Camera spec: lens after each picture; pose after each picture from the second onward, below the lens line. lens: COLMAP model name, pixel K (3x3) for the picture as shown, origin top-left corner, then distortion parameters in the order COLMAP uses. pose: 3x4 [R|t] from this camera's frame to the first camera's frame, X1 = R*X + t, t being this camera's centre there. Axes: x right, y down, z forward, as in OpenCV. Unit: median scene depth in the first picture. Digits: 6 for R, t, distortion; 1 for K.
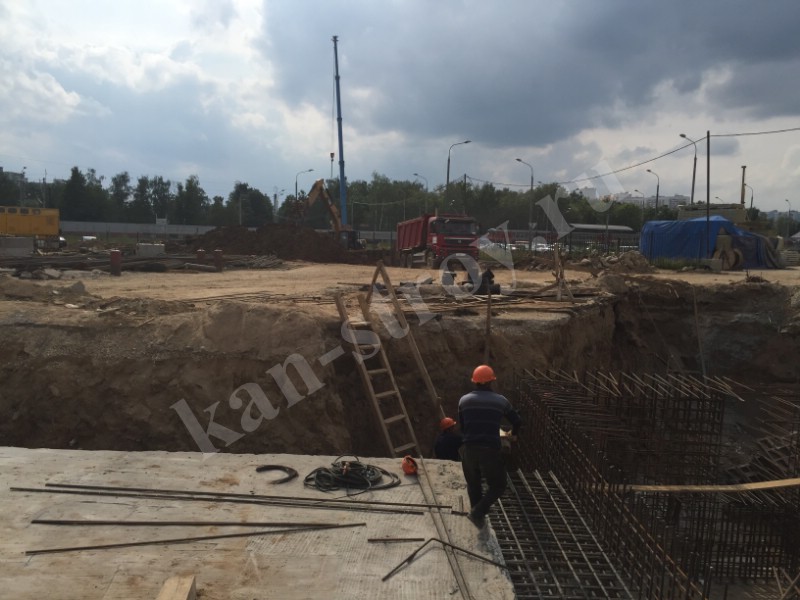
lens RADIAL K [[688.2, 0, 405.0], [0, 688.2, 299.9], [0, 0, 1]] dist [0.086247, -0.113675]
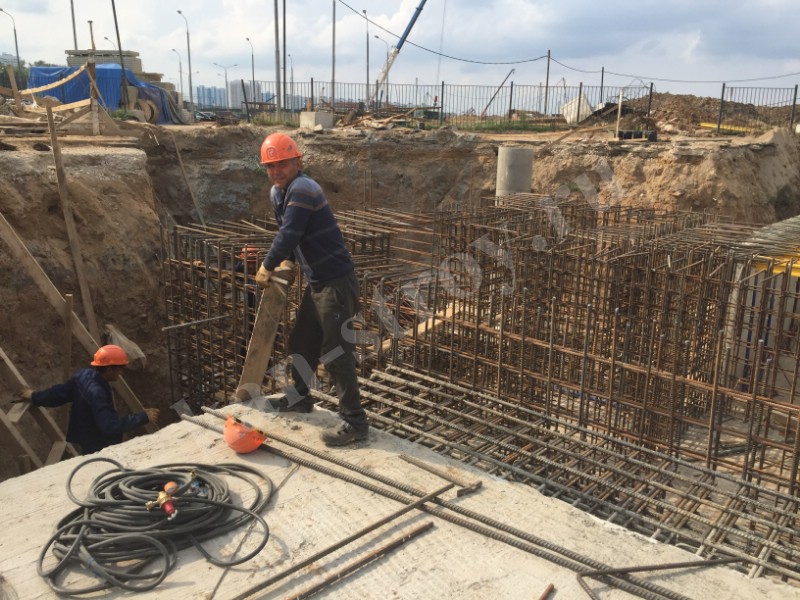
lens RADIAL K [[688.2, 0, 395.8], [0, 688.2, 305.9], [0, 0, 1]] dist [0.086247, -0.113675]
pose [[0.641365, -0.197831, 0.741292, -0.089325], [0.056786, 0.975775, 0.211277, 0.026588], [-0.765131, -0.093410, 0.637063, 0.241156]]
